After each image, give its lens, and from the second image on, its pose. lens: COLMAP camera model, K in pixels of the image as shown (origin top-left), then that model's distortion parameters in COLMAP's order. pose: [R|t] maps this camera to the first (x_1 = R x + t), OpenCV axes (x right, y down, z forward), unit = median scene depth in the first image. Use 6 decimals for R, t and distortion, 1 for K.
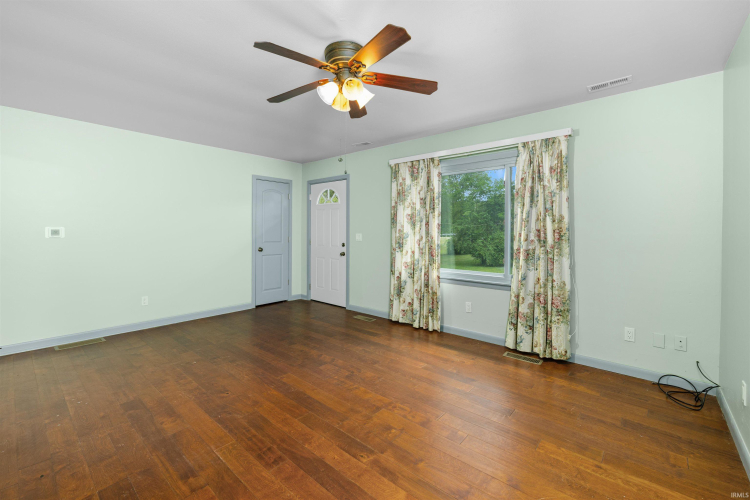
lens RADIAL K [[321.8, 0, 370.5], [0, 321.8, 226.8], [0, 0, 1]] dist [-0.002196, -0.000001]
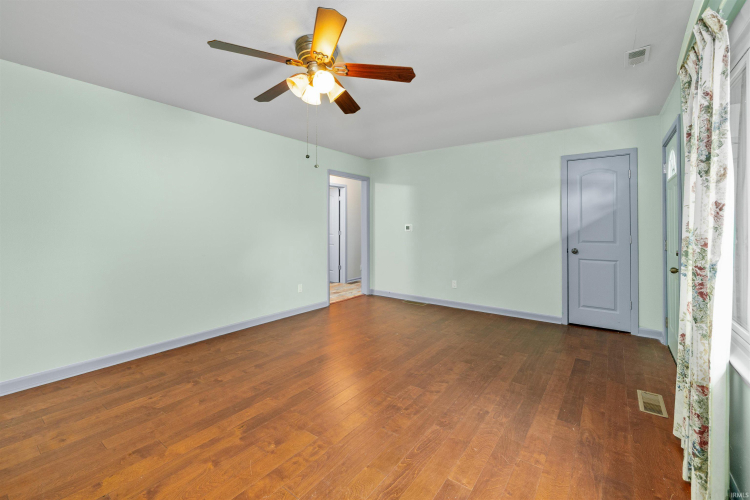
lens RADIAL K [[321.8, 0, 370.5], [0, 321.8, 226.8], [0, 0, 1]] dist [-0.002196, -0.000001]
pose [[0.077967, -0.000106, -0.996956, 0.751681], [0.011236, 0.999937, 0.000772, 0.014224], [0.996893, -0.011262, 0.077964, 0.912918]]
